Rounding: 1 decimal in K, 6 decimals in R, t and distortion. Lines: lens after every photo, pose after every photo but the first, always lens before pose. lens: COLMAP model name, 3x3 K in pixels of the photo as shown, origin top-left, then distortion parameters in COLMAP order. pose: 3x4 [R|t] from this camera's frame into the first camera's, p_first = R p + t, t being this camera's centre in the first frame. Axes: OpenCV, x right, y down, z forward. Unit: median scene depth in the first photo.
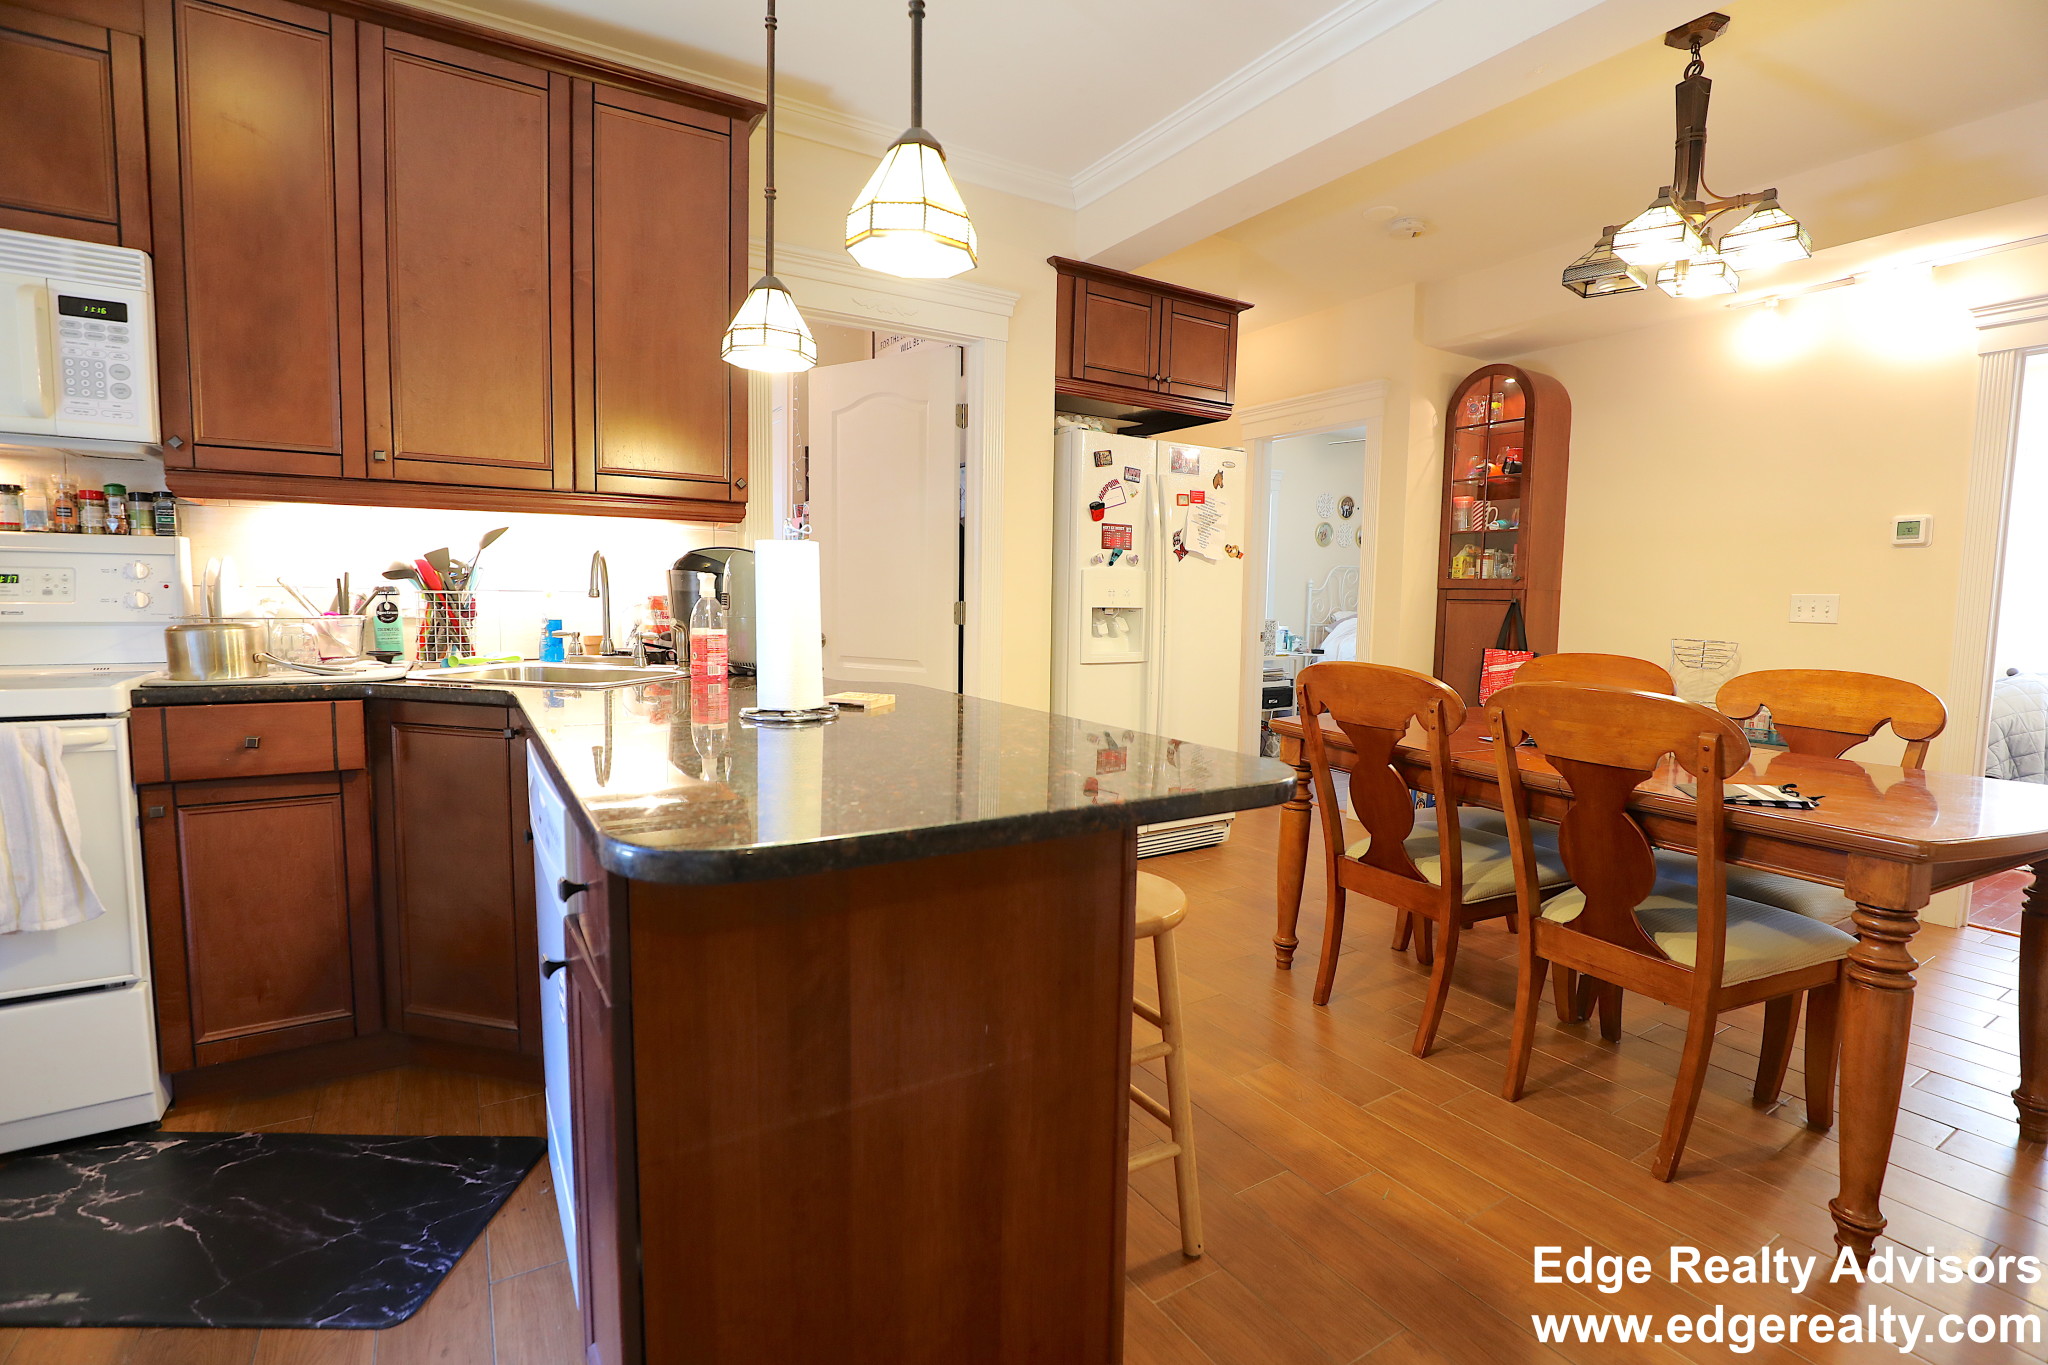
lens RADIAL K [[955.3, 0, 1032.2], [0, 955.3, 676.7], [0, 0, 1]] dist [-0.026530, 0.006286]
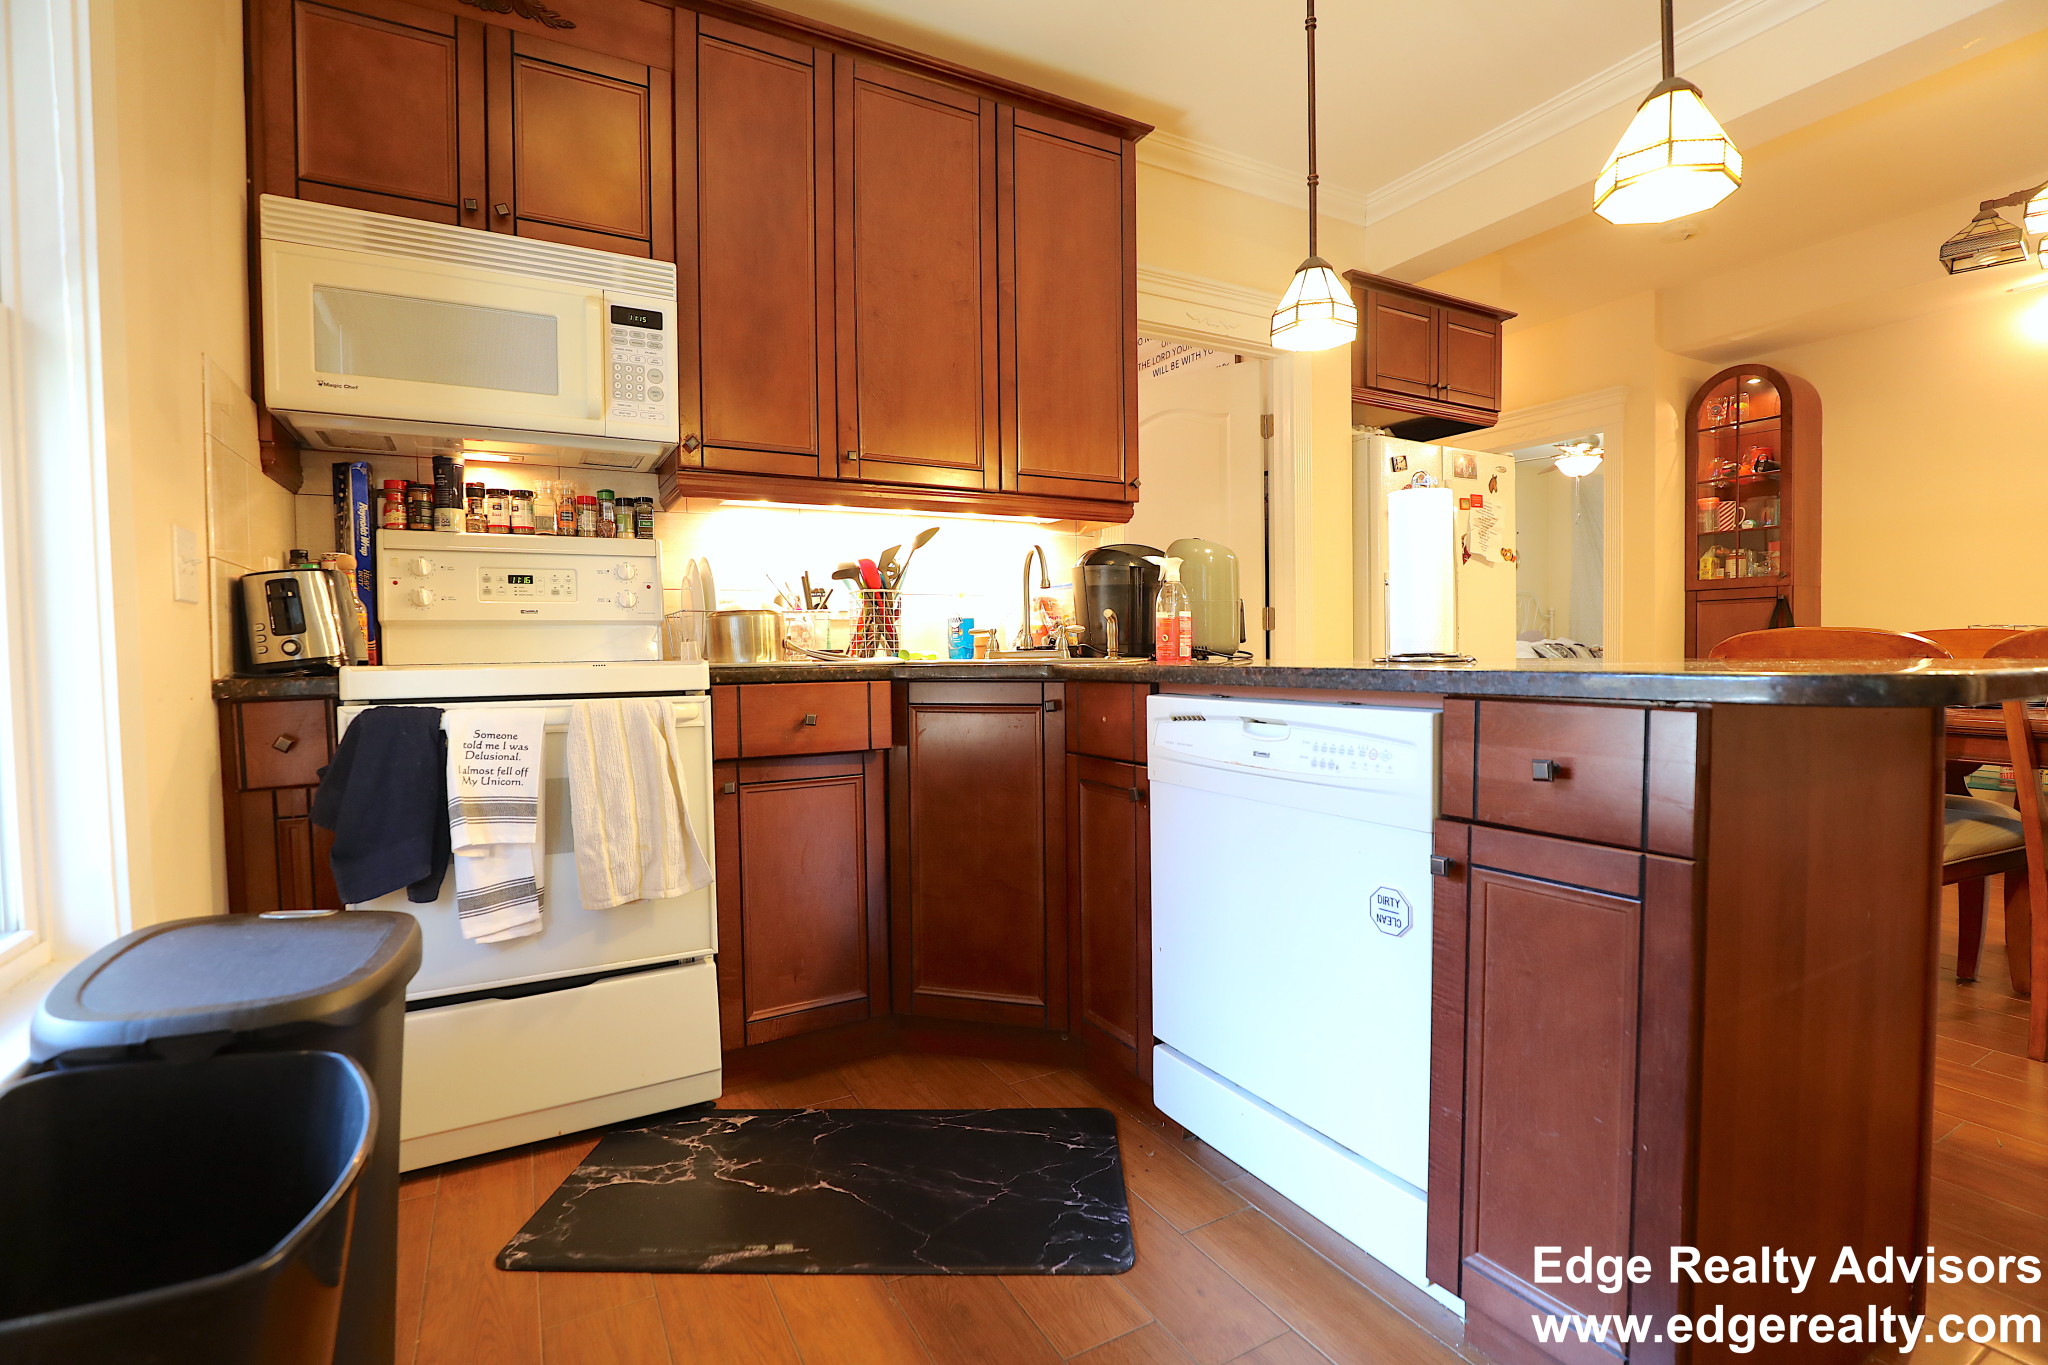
lens RADIAL K [[955.3, 0, 1032.2], [0, 955.3, 676.7], [0, 0, 1]] dist [-0.026530, 0.006286]
pose [[0.998574, -0.030370, -0.043899, -0.427788], [0.027741, 0.997854, -0.059305, 0.072673], [0.045606, 0.058003, 0.997274, -0.023439]]
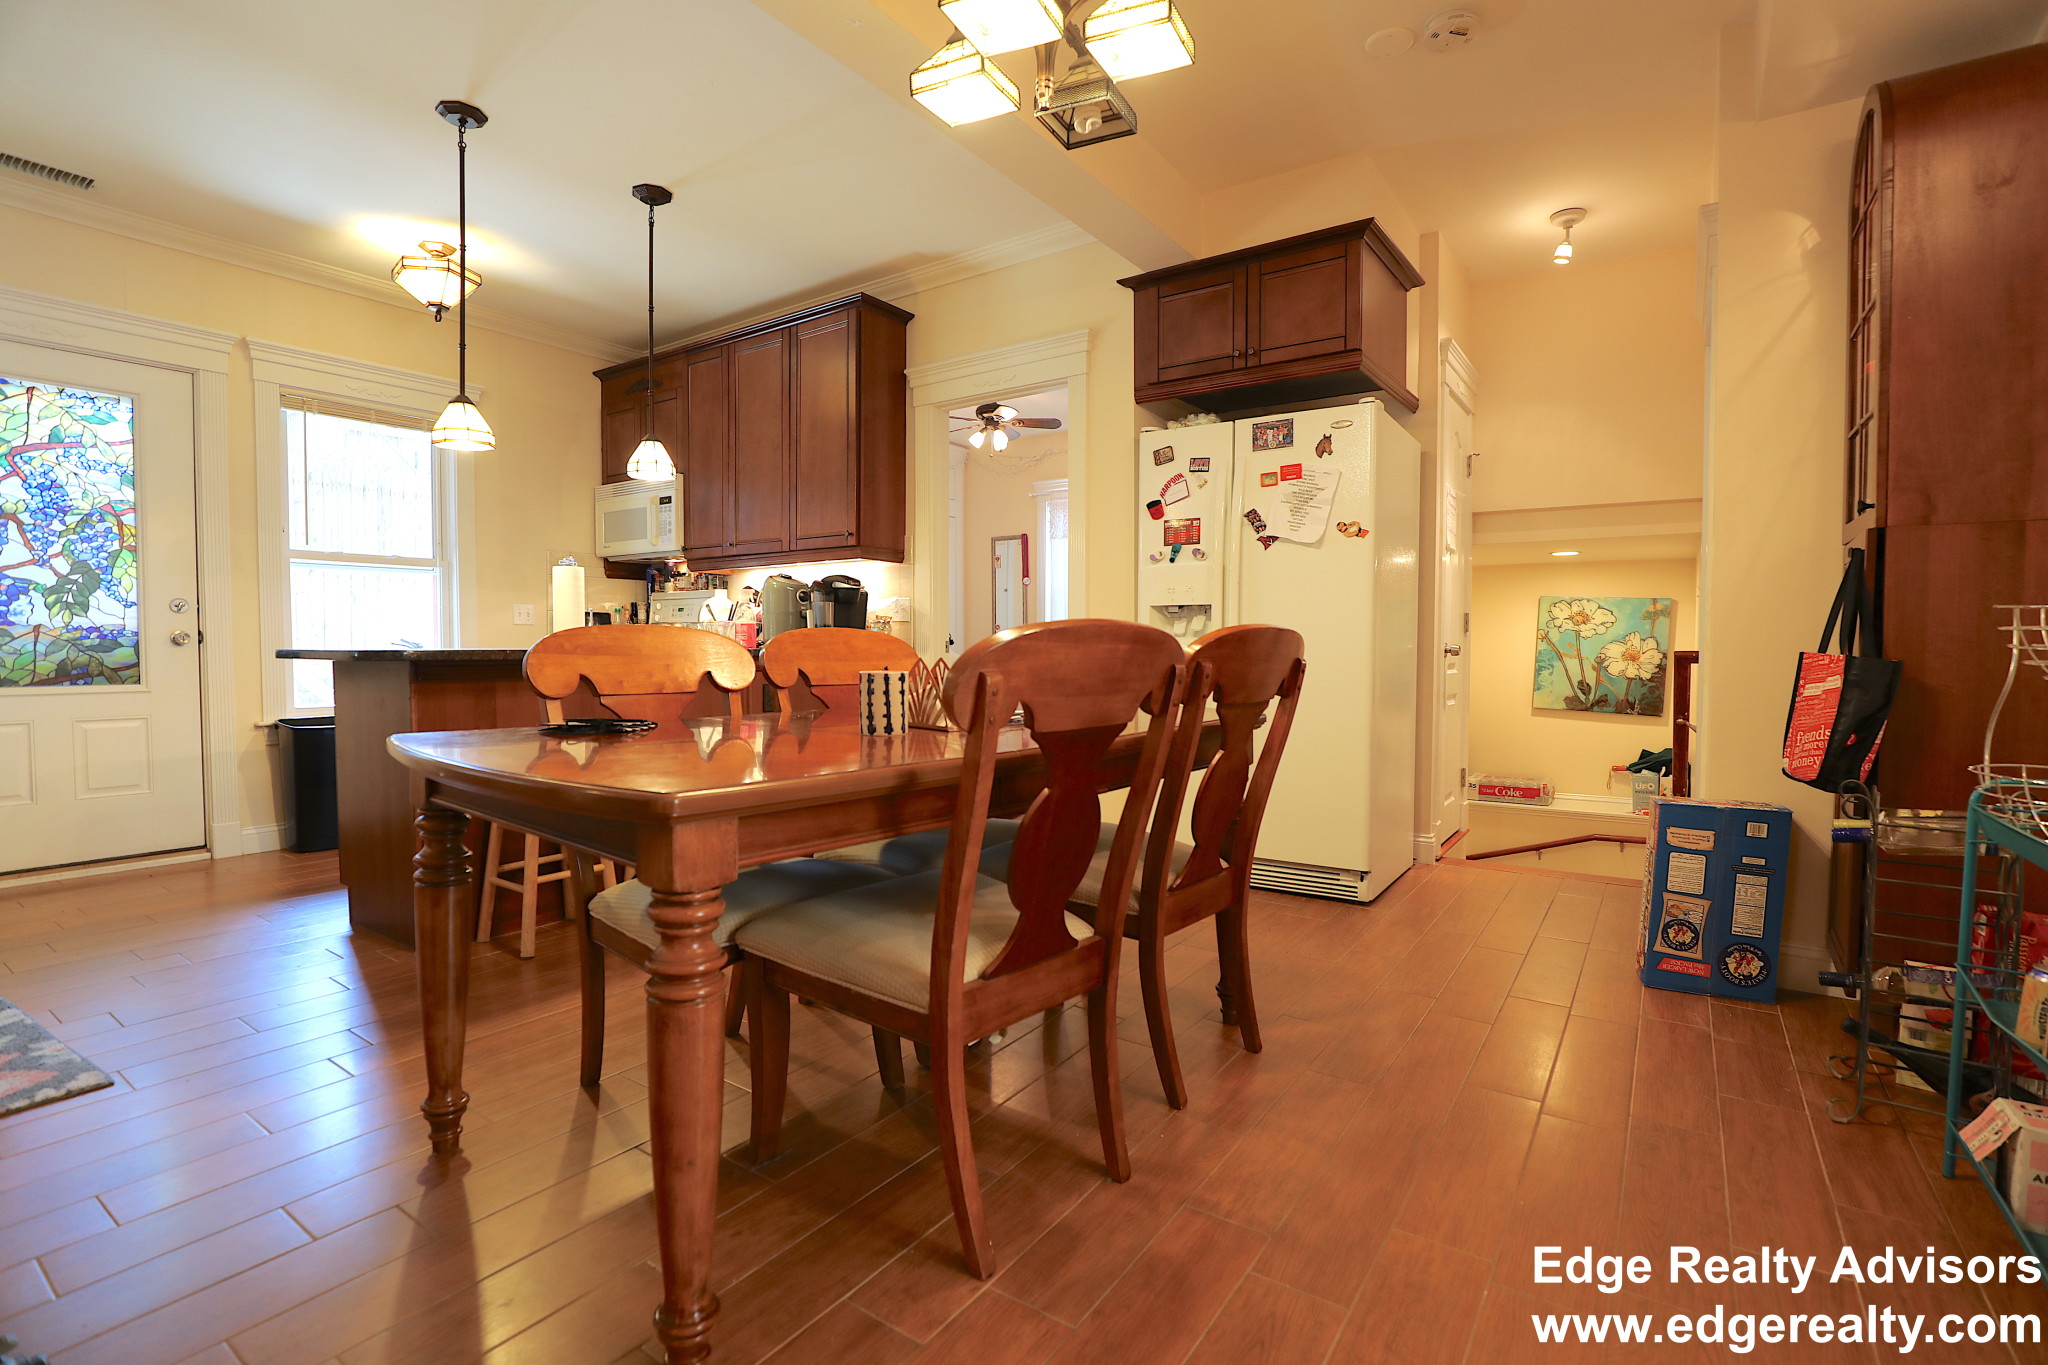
lens RADIAL K [[955.3, 0, 1032.2], [0, 955.3, 676.7], [0, 0, 1]] dist [-0.026530, 0.006286]
pose [[0.388233, 0.011249, -0.921493, 1.441034], [-0.076611, 0.996858, -0.020109, 0.047506], [0.918371, 0.078404, 0.387875, 0.778655]]
